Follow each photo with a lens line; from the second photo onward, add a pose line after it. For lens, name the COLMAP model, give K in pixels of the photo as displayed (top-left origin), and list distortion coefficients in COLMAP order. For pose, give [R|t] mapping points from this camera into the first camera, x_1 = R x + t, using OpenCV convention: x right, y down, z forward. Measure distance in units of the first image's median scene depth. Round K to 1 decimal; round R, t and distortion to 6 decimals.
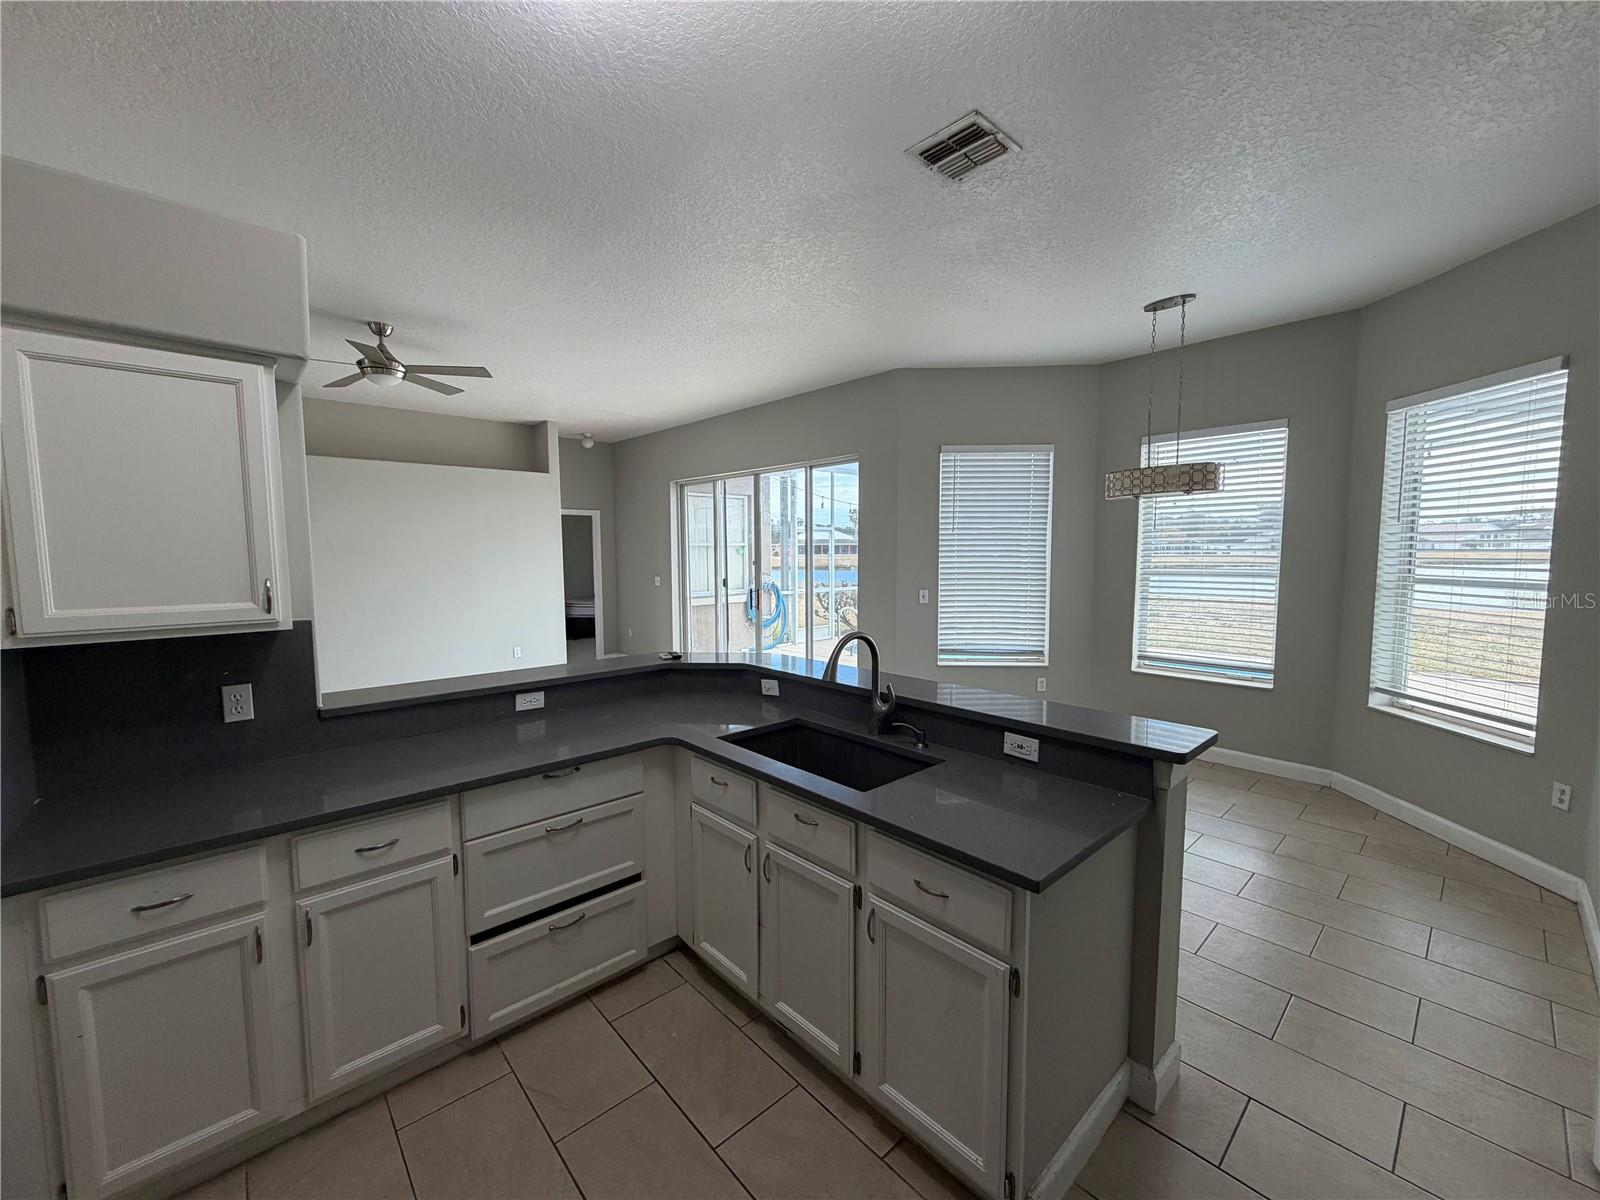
lens RADIAL K [[629.4, 0, 800.8], [0, 629.4, 600.5], [0, 0, 1]] dist [-0.000184, 0.000466]
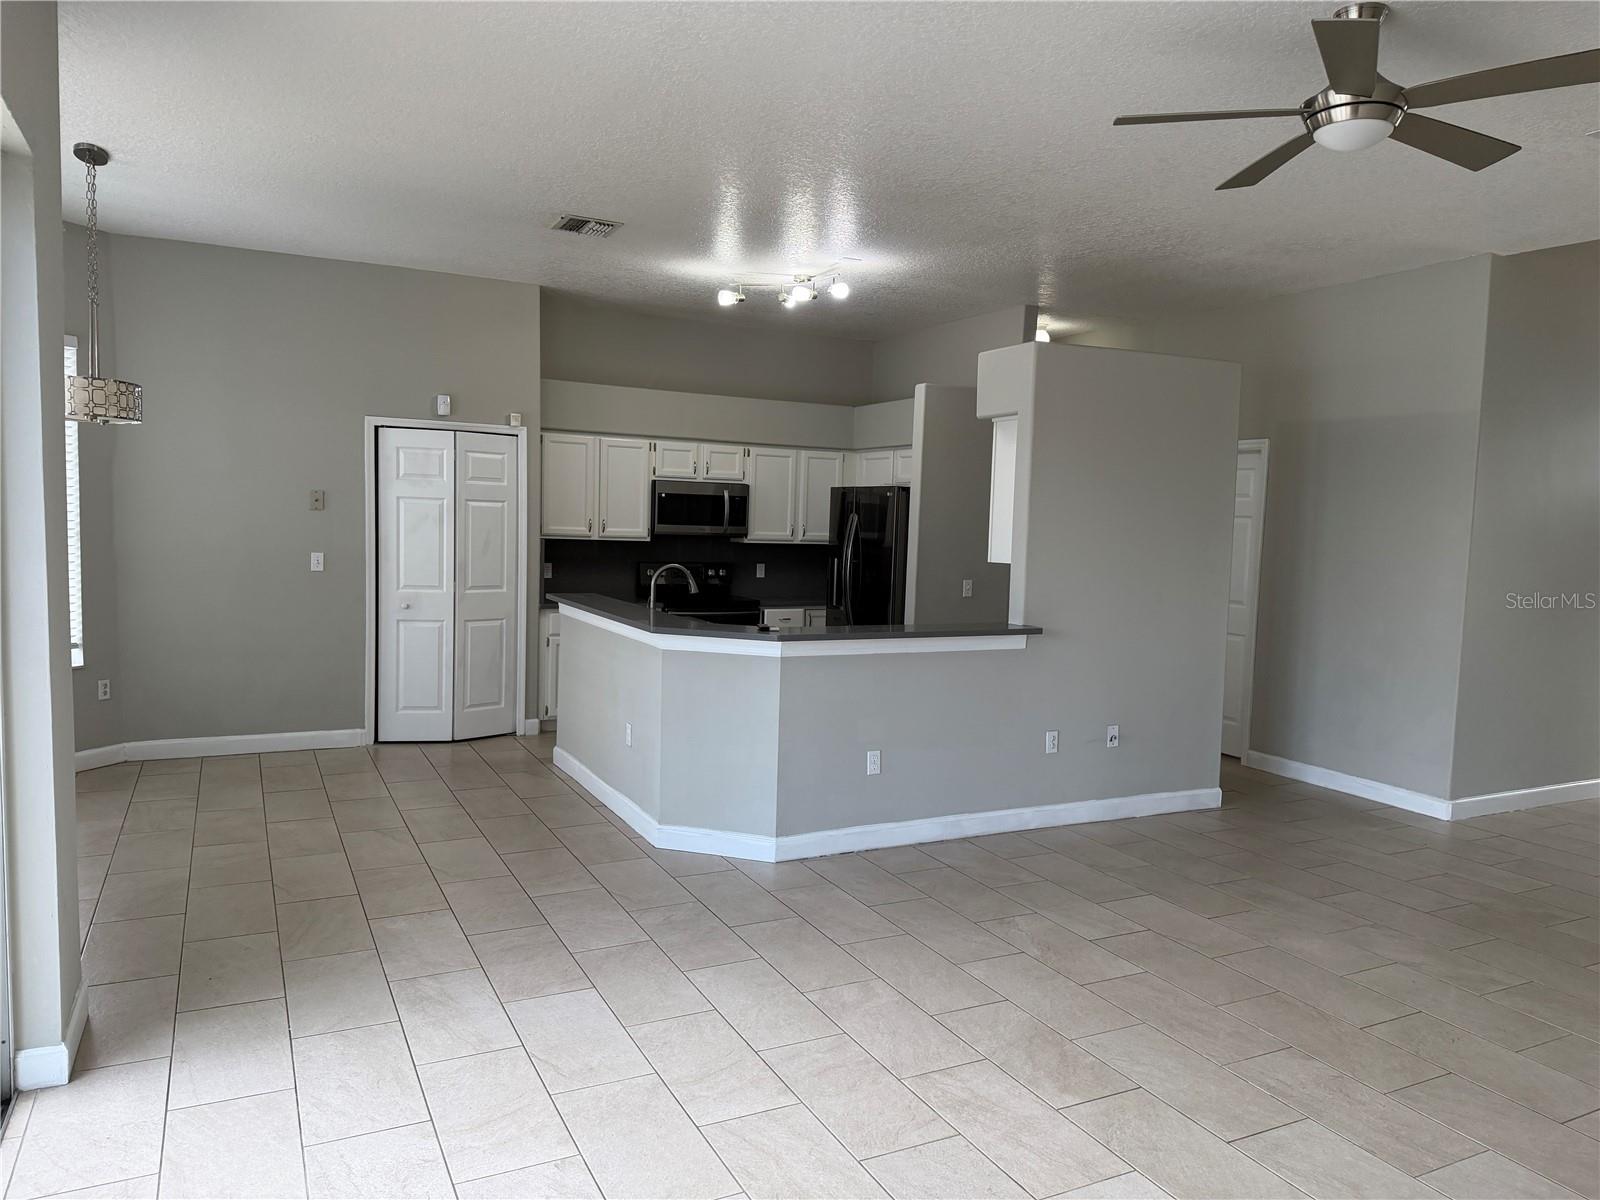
lens RADIAL K [[1111.8, 0, 812.7], [0, 1111.8, 607.2], [0, 0, 1]] dist [0.119264, -0.193320]
pose [[-0.965242, -0.044519, 0.257537, -0.576841], [-0.003788, 0.987665, 0.156537, -0.165812], [-0.261329, 0.150120, -0.953505, 2.122049]]
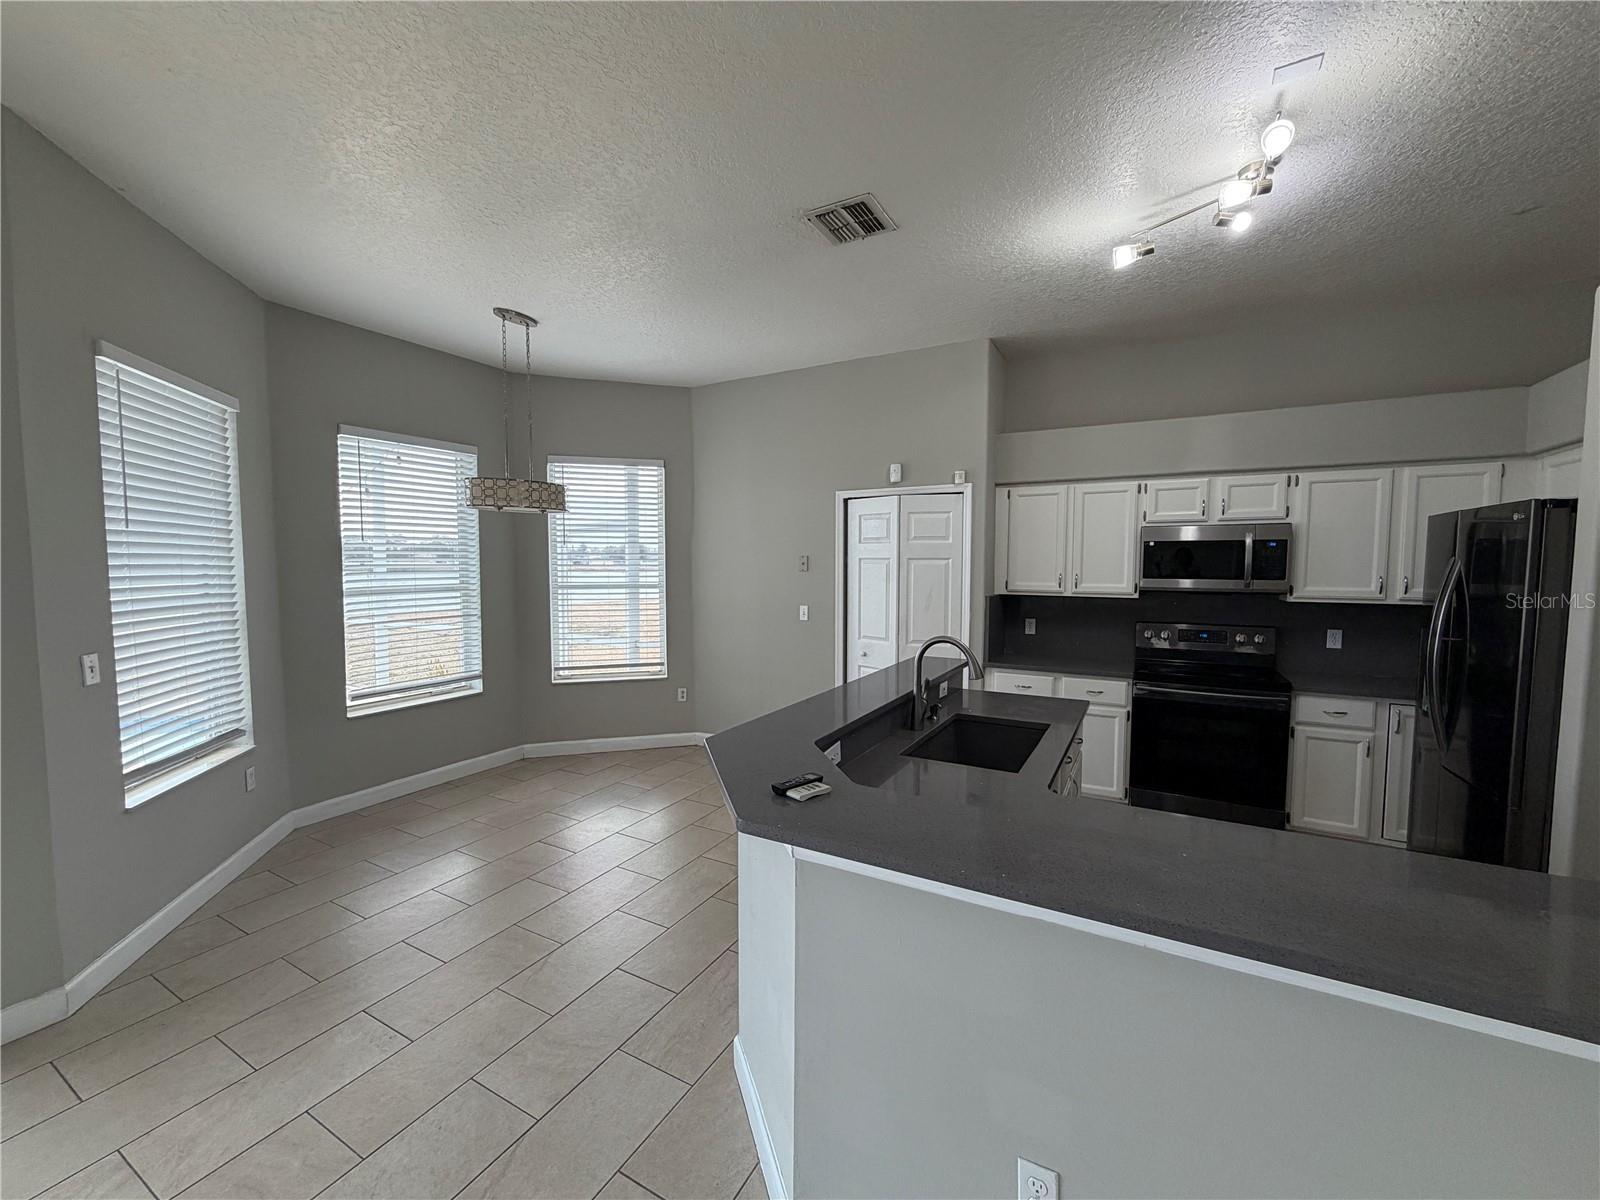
lens RADIAL K [[640.7, 0, 794.8], [0, 640.7, 598.7], [0, 0, 1]] dist [-0.001196, -0.000108]
pose [[-0.308379, -0.048180, 0.950043, -0.546380], [0.077856, 0.994088, 0.075685, -0.073657], [-0.948072, 0.097307, -0.302805, 0.945028]]
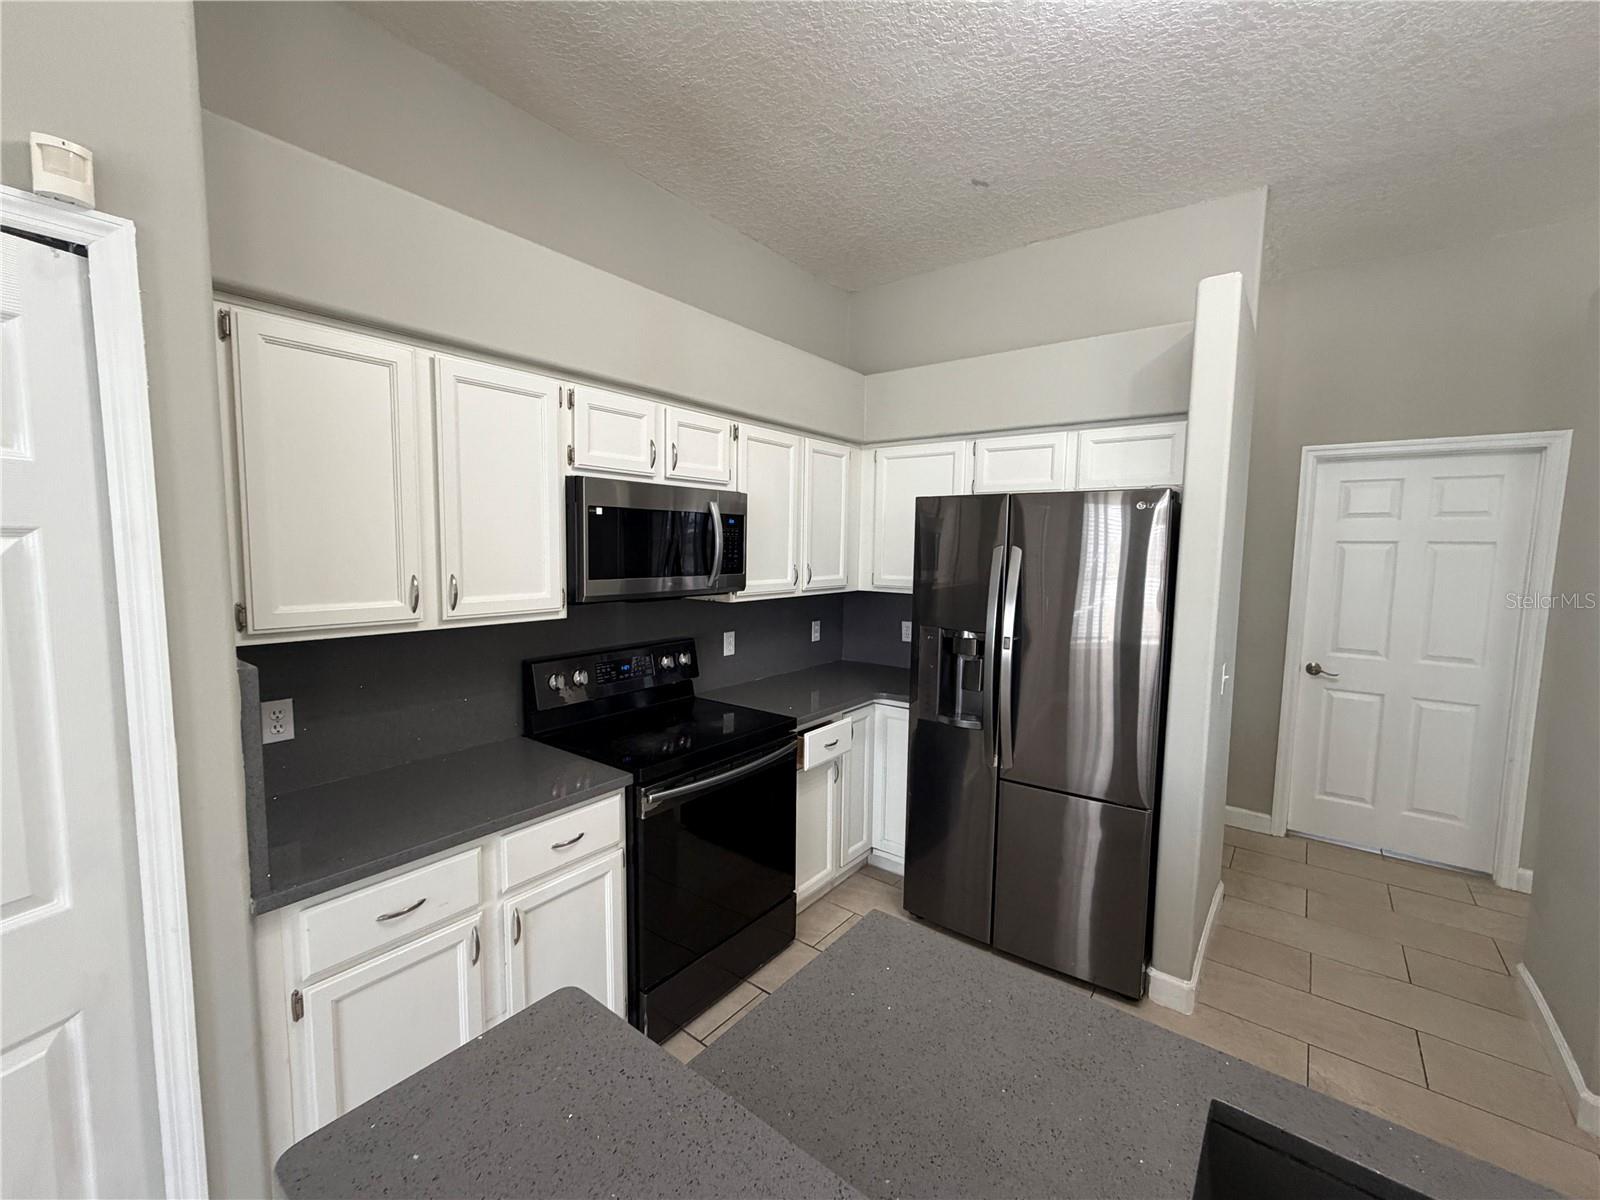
lens RADIAL K [[647.4, 0, 797.9], [0, 647.4, 598.6], [0, 0, 1]] dist [-0.002295, -0.000355]
pose [[-0.985175, 0.007524, -0.171388, 0.222927], [-0.020987, 0.986248, 0.163934, -0.058026], [0.170265, 0.165101, -0.971469, 0.624399]]
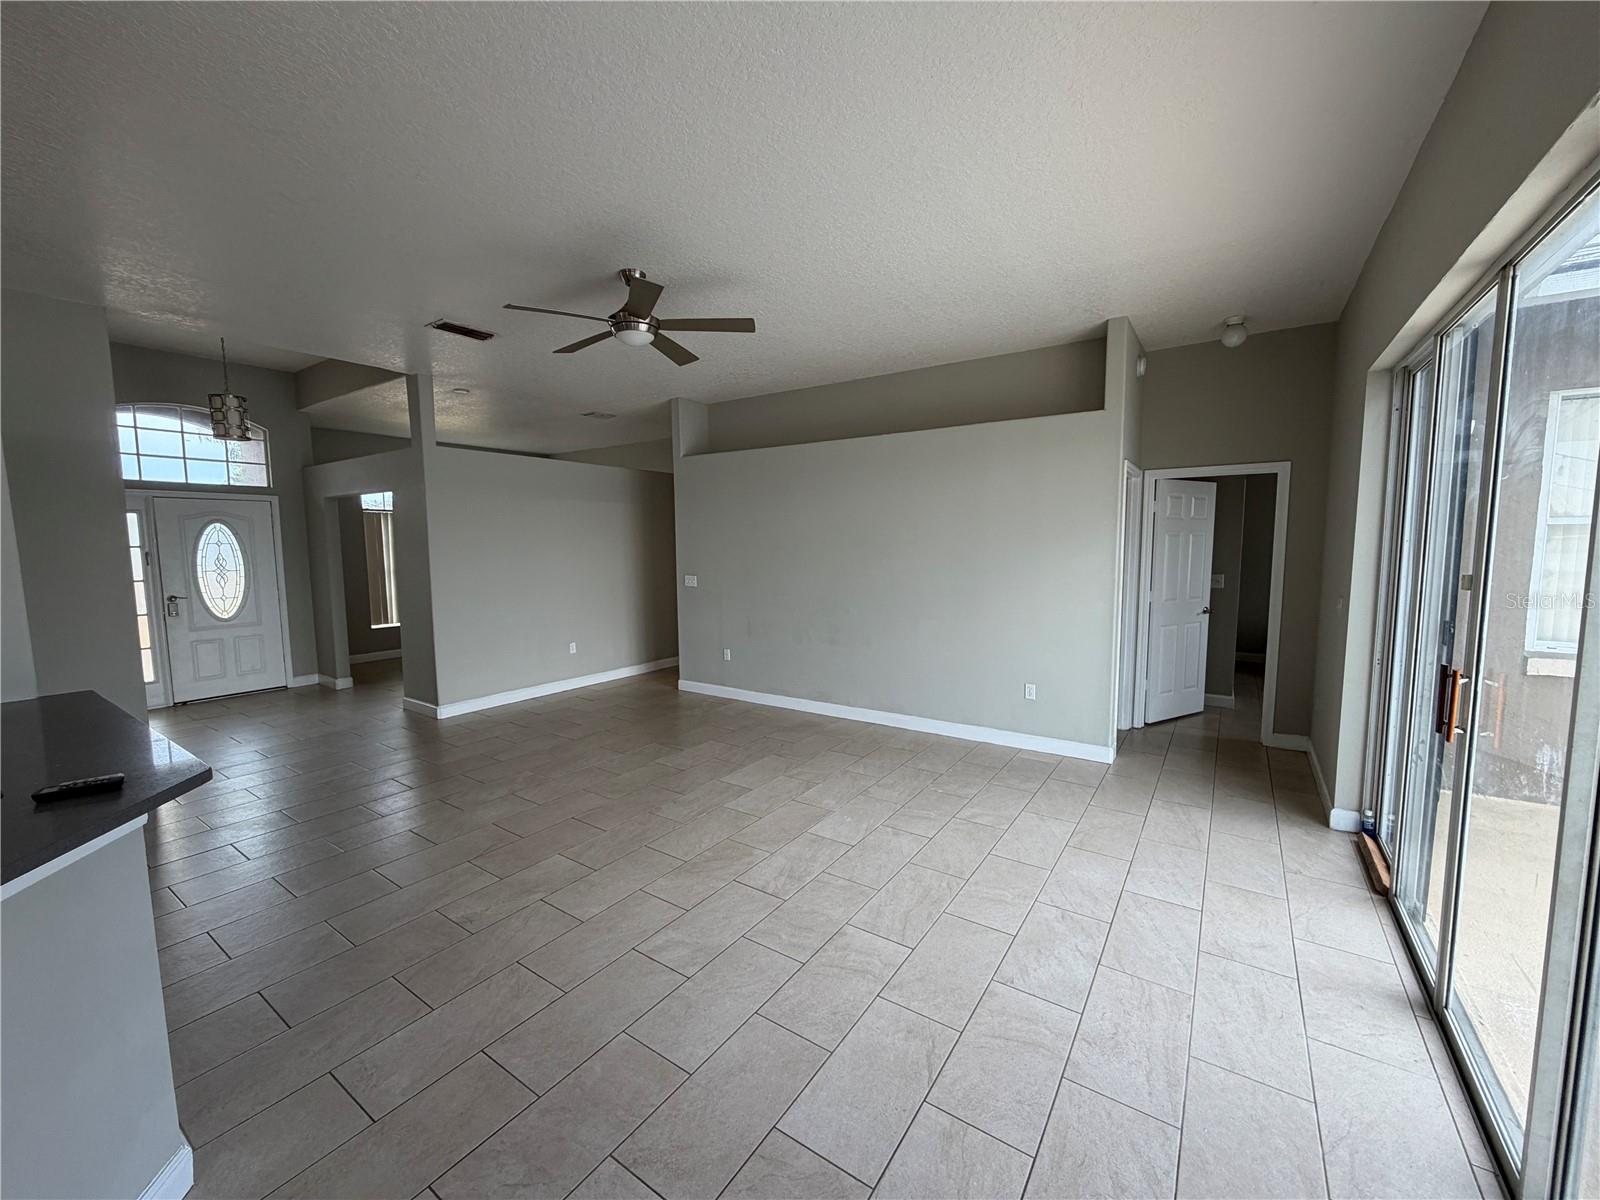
lens RADIAL K [[634.2, 0, 792.3], [0, 634.2, 602.0], [0, 0, 1]] dist [0.001835, 0.000039]
pose [[0.225639, 0.092990, -0.969763, 0.268862], [-0.071764, 0.994316, 0.078646, -0.092105], [0.971564, 0.051849, 0.231030, 1.153783]]
